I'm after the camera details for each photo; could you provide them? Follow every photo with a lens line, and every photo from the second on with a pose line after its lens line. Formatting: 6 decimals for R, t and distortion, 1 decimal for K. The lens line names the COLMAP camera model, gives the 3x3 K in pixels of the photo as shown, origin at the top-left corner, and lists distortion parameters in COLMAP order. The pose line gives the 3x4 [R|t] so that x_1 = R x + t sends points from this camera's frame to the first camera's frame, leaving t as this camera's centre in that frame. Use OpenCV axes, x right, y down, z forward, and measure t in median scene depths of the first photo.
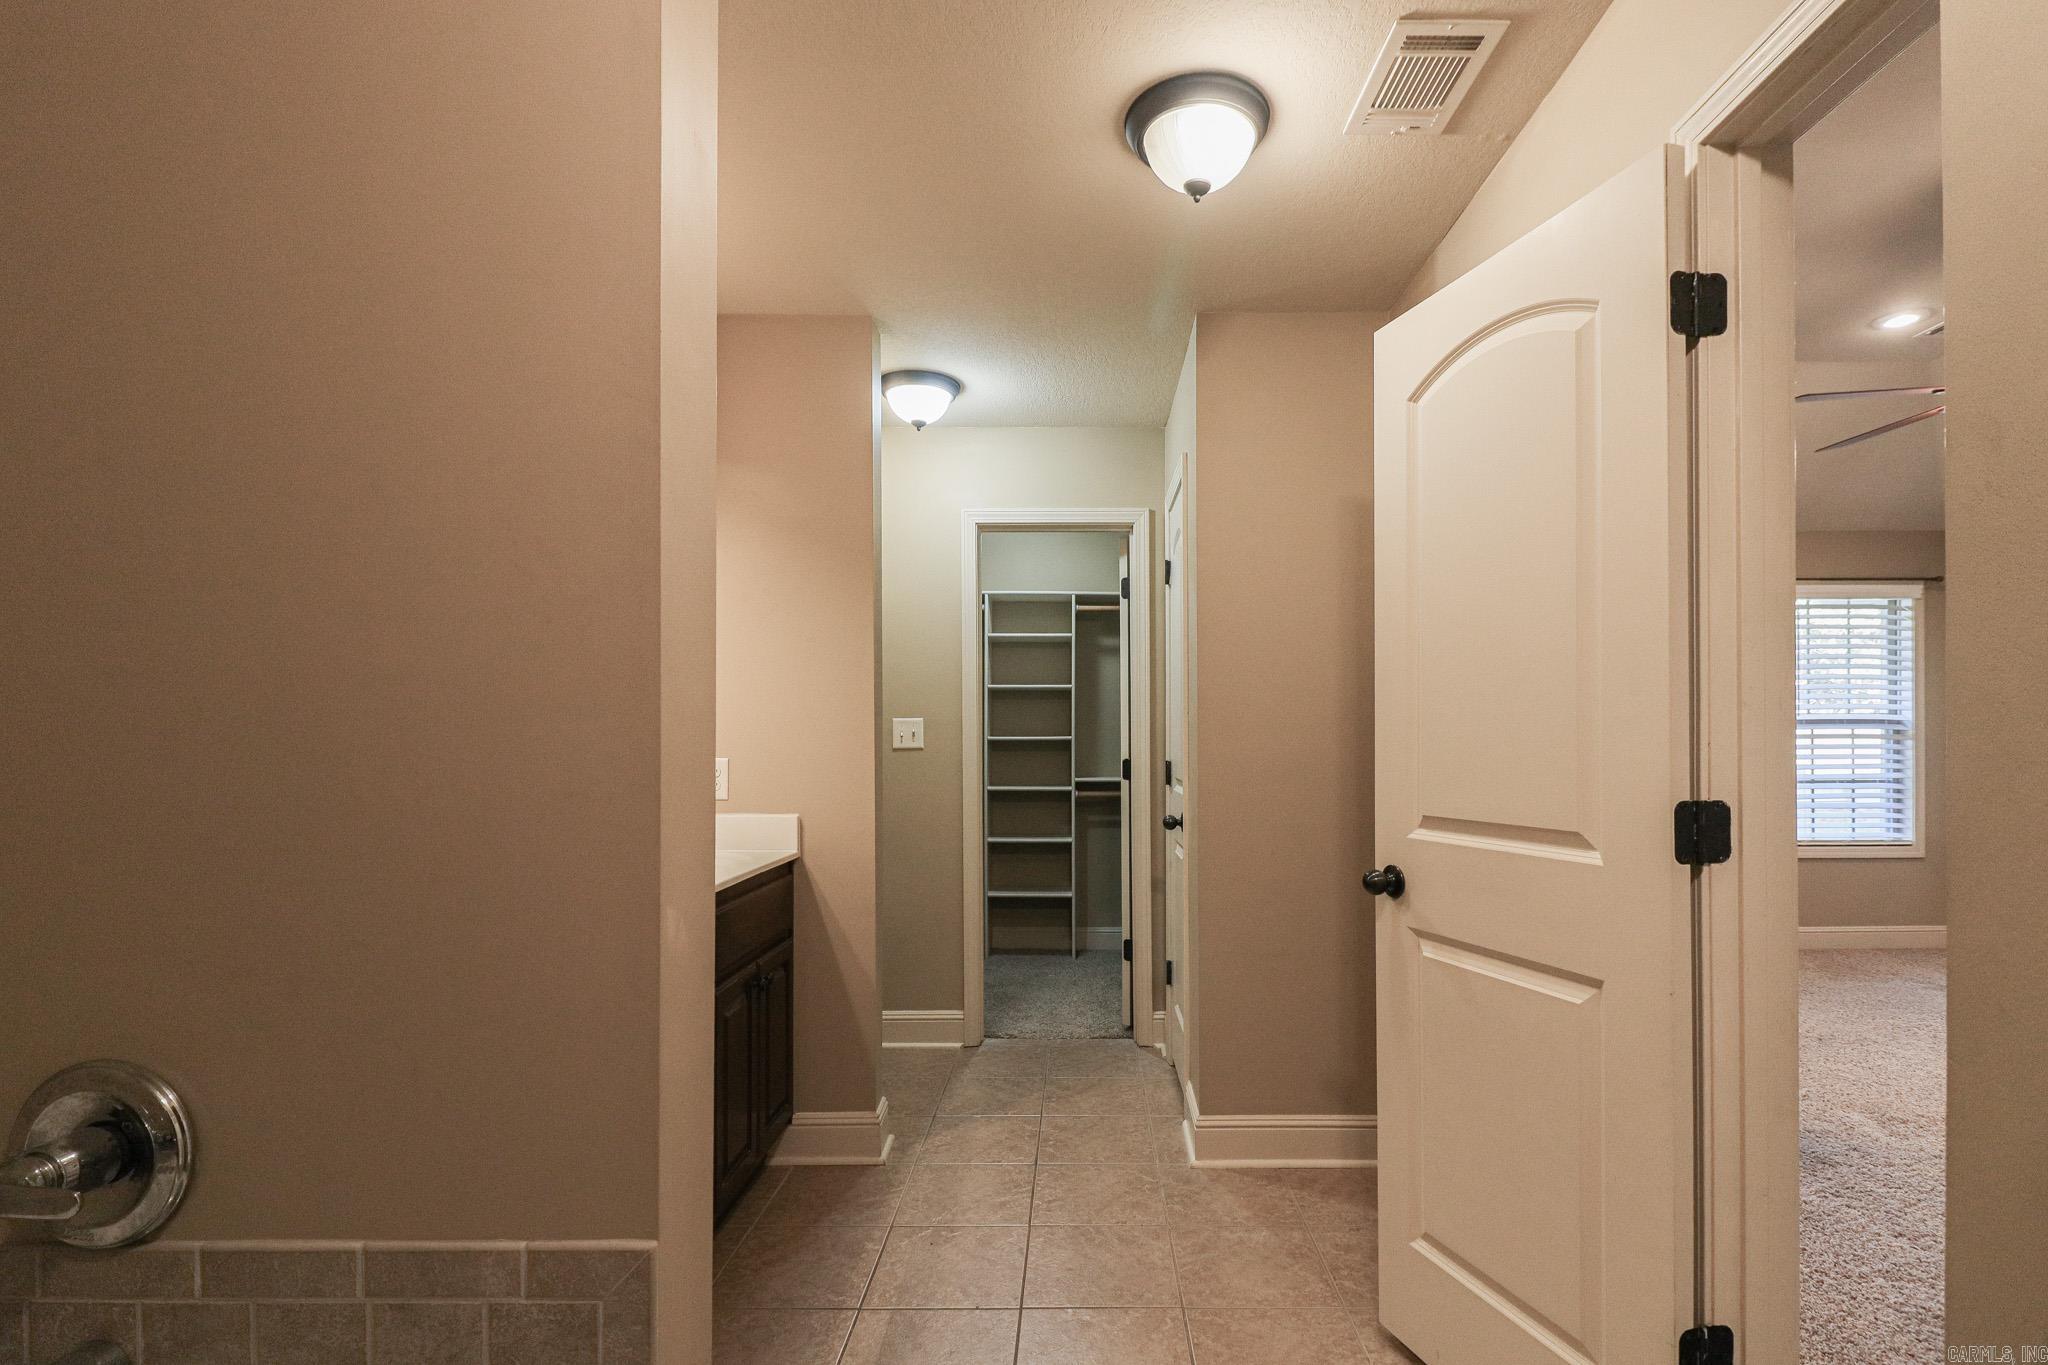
lens RADIAL K [[959.8, 0, 1078.2], [0, 959.8, 719.7], [0, 0, 1]] dist [0.001948, -0.000107]
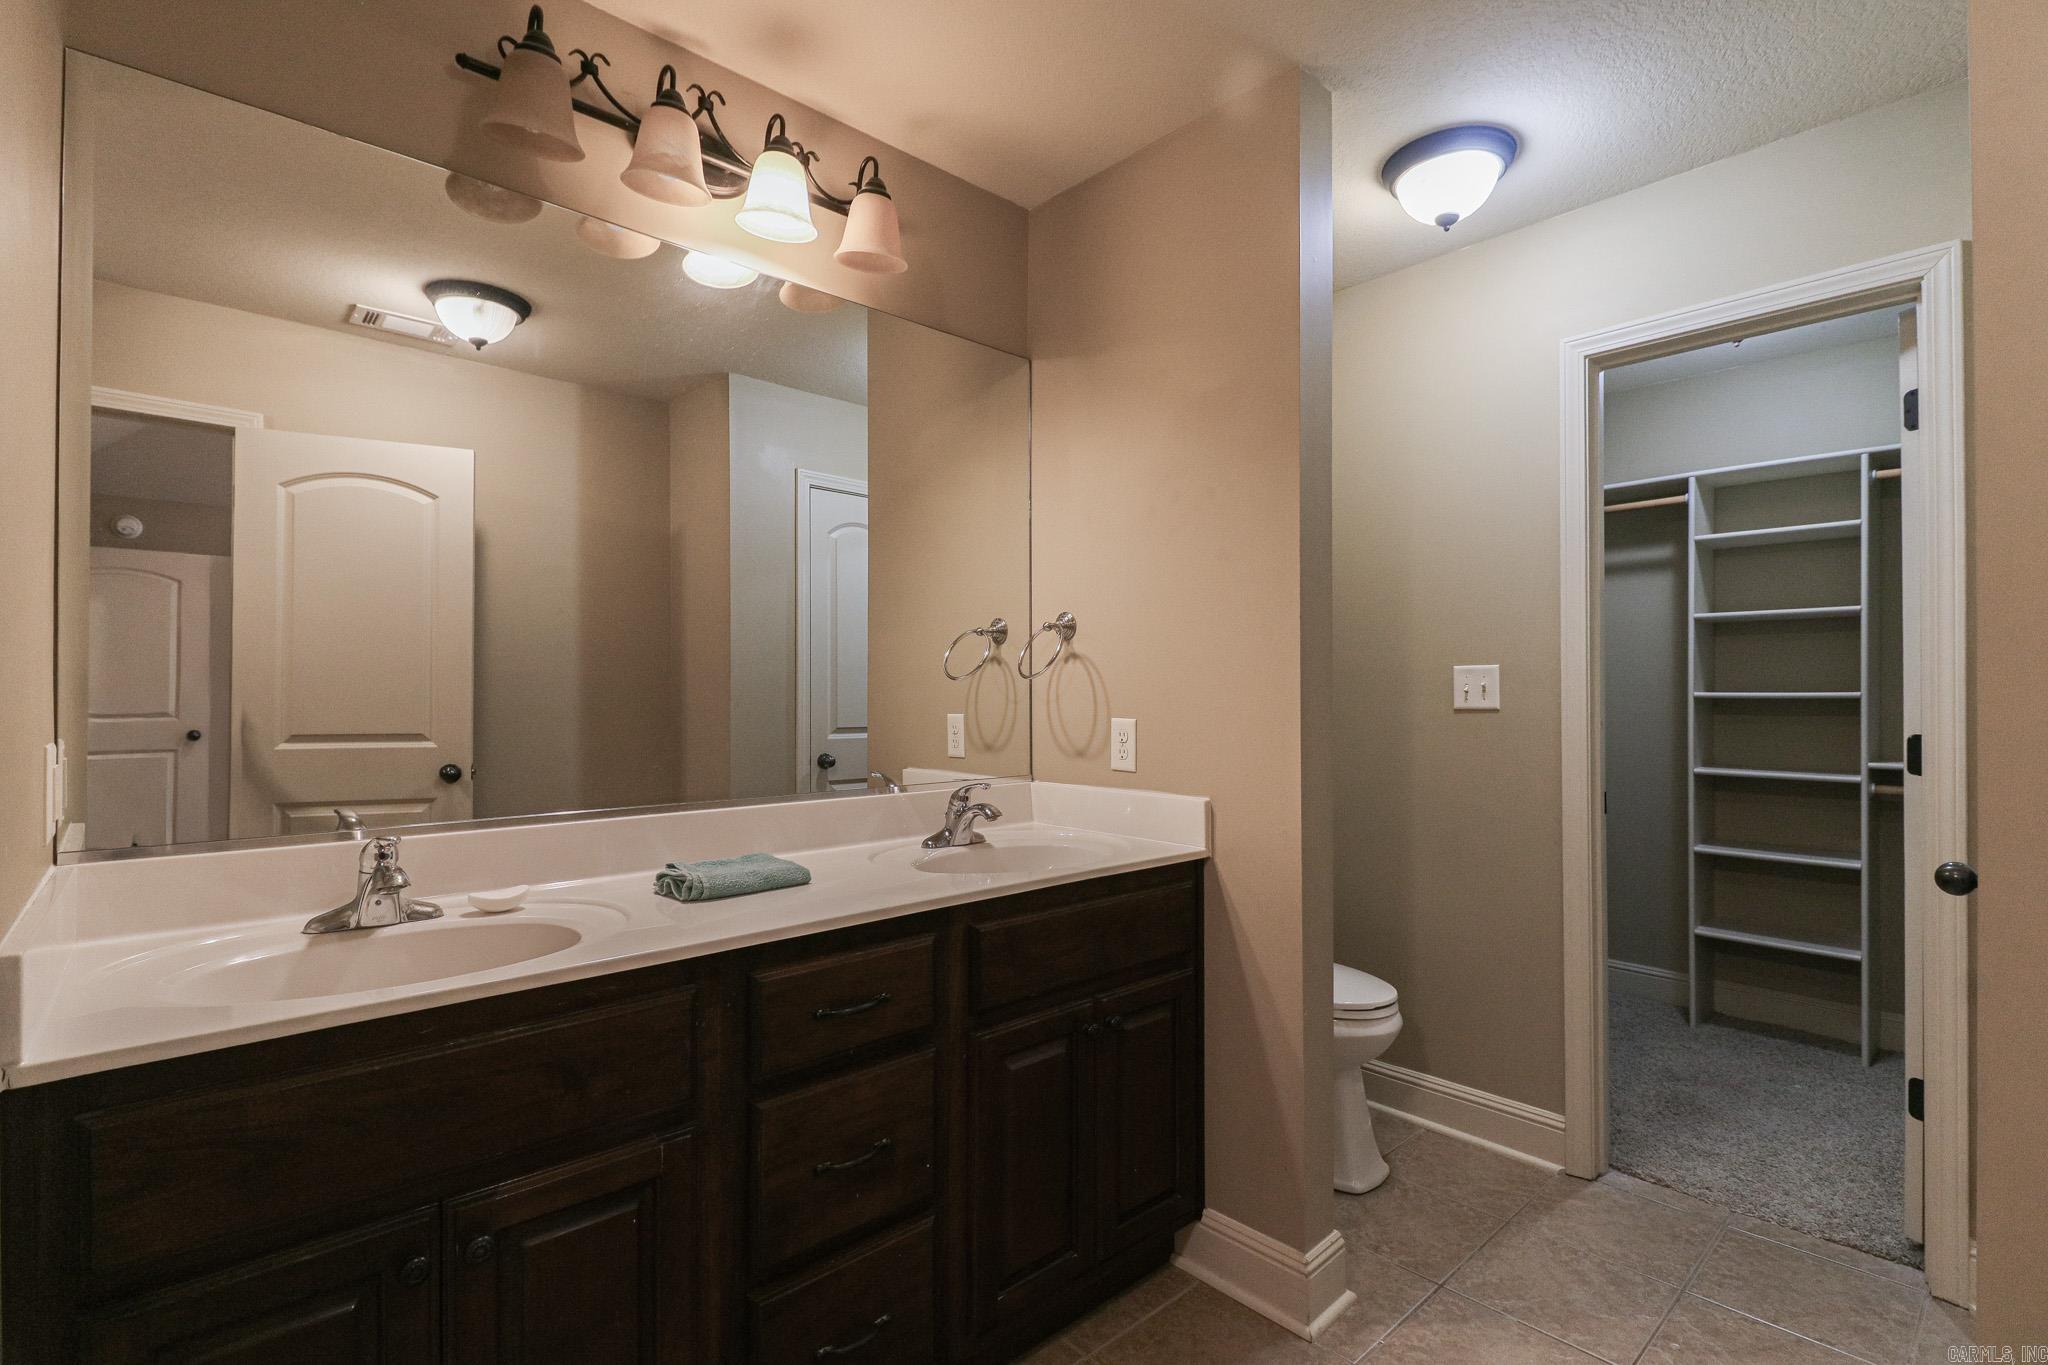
lens RADIAL K [[951.1, 0, 1024.0], [0, 951.1, 682.5], [0, 0, 1]] dist [0.028912, -0.020508]
pose [[0.680520, -0.006737, -0.732699, 0.106664], [0.012573, 0.999918, 0.002483, 0.005058], [0.732622, -0.010902, 0.680548, 0.293524]]
